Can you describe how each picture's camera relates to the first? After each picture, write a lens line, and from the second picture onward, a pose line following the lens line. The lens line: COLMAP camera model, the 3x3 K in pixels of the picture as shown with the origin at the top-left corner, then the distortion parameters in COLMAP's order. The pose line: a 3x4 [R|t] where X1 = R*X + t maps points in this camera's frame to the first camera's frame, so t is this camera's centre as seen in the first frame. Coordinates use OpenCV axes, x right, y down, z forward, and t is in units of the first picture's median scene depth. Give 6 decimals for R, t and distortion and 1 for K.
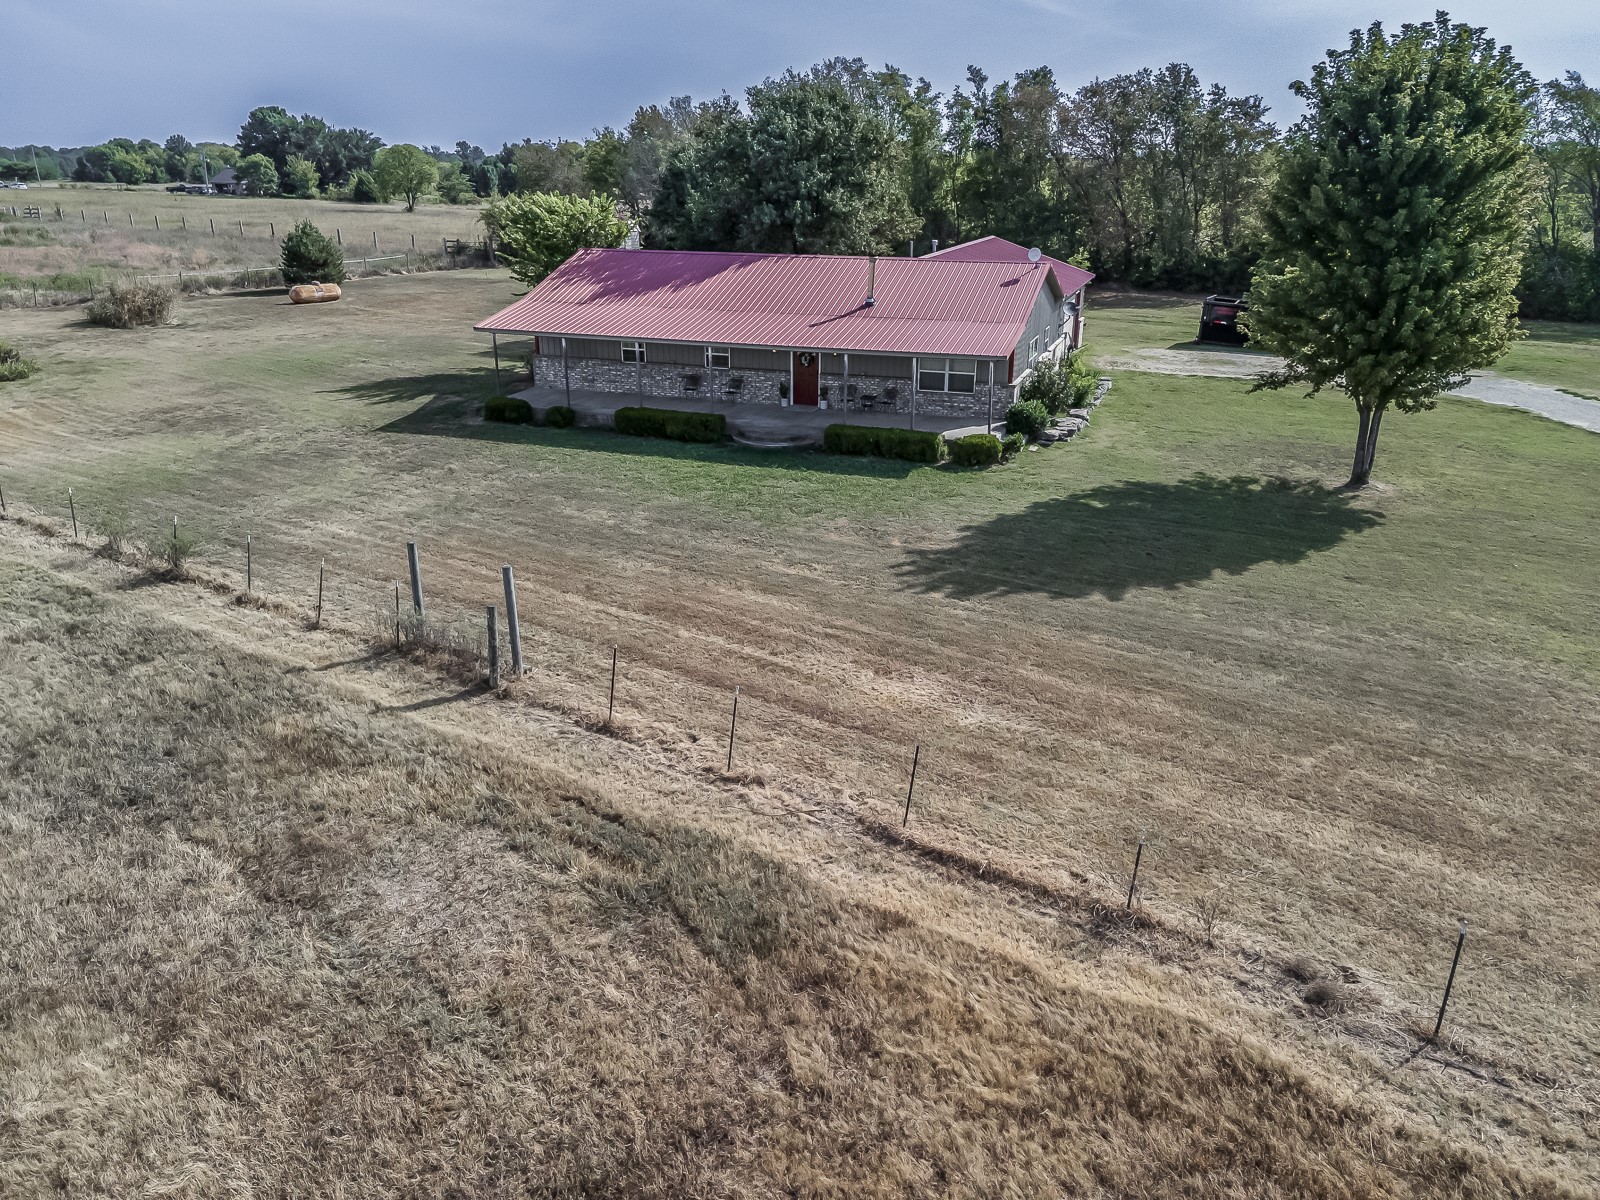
lens RADIAL K [[1145.8, 0, 800.0], [0, 1145.8, 600.0], [0, 0, 1]] dist [0.009202, -0.001165]
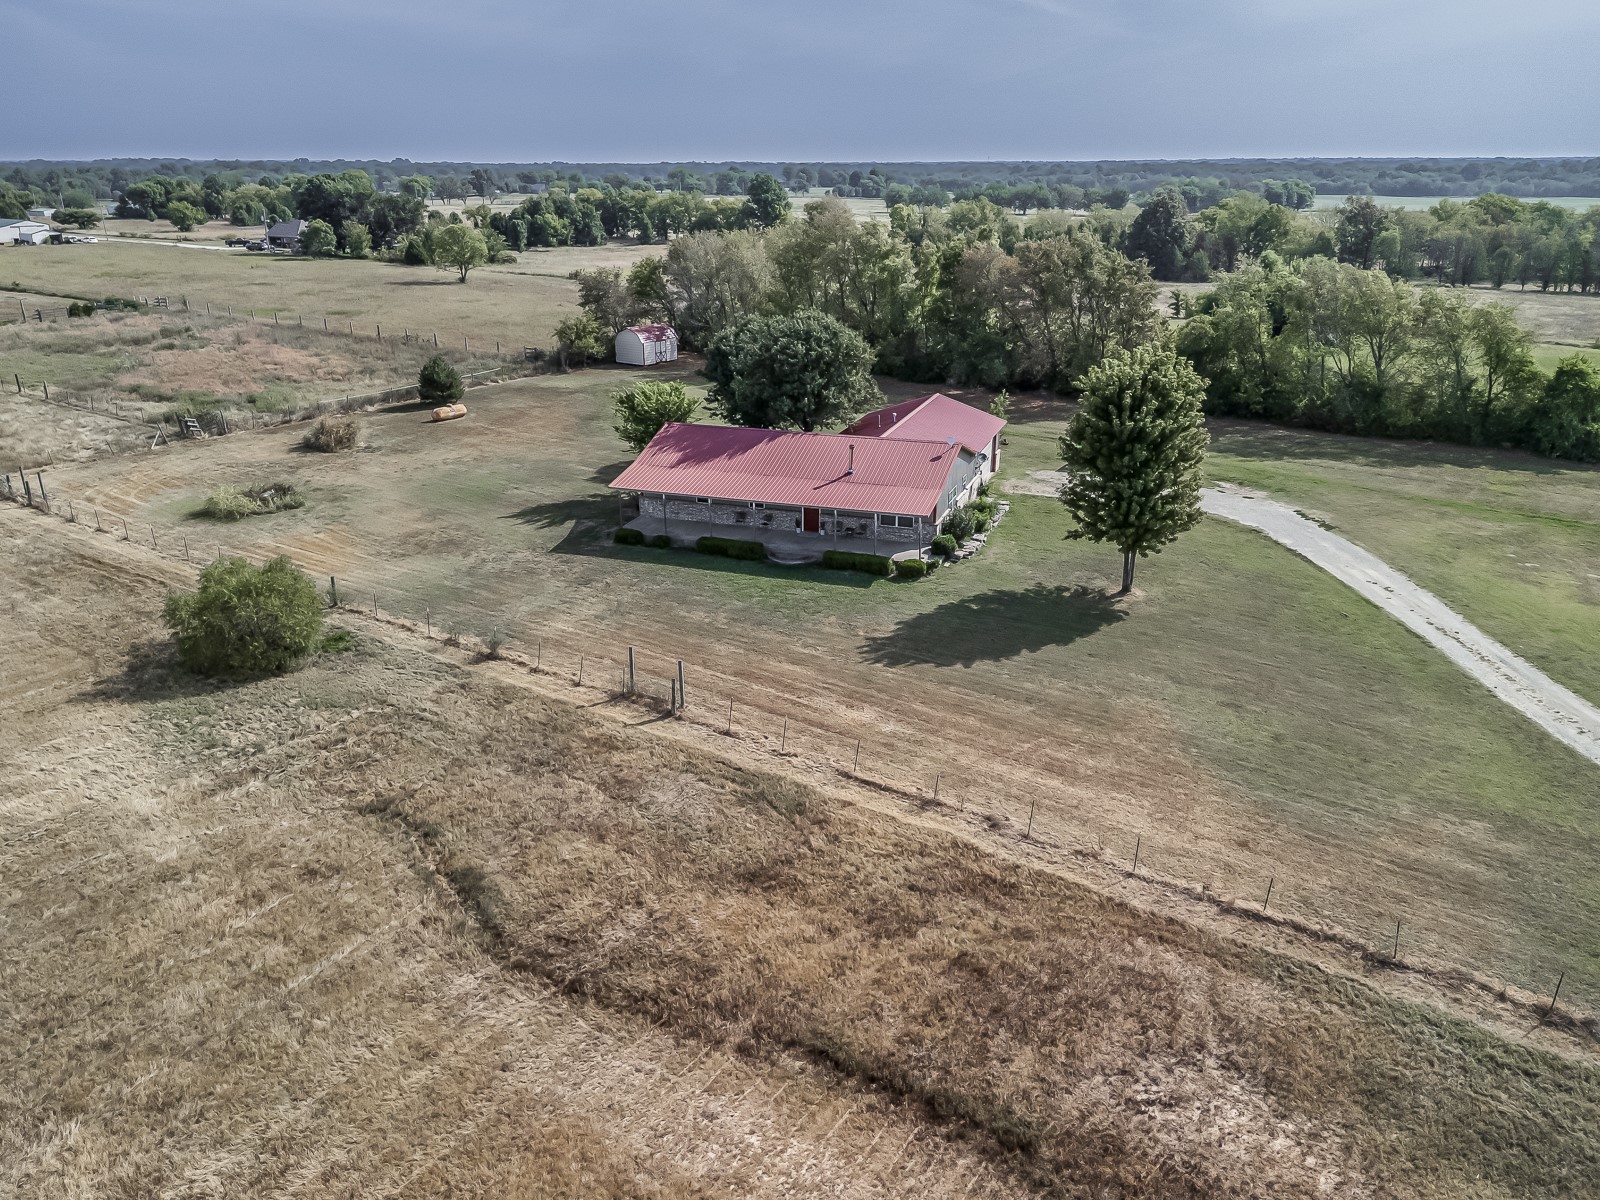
lens RADIAL K [[1145.8, 0, 800.0], [0, 1145.8, 600.0], [0, 0, 1]] dist [0.009202, -0.001165]
pose [[0.999986, -0.005189, -0.001298, -0.015122], [0.005189, 0.999987, -0.000027, -0.117090], [0.001298, 0.000020, 0.999999, -0.985450]]
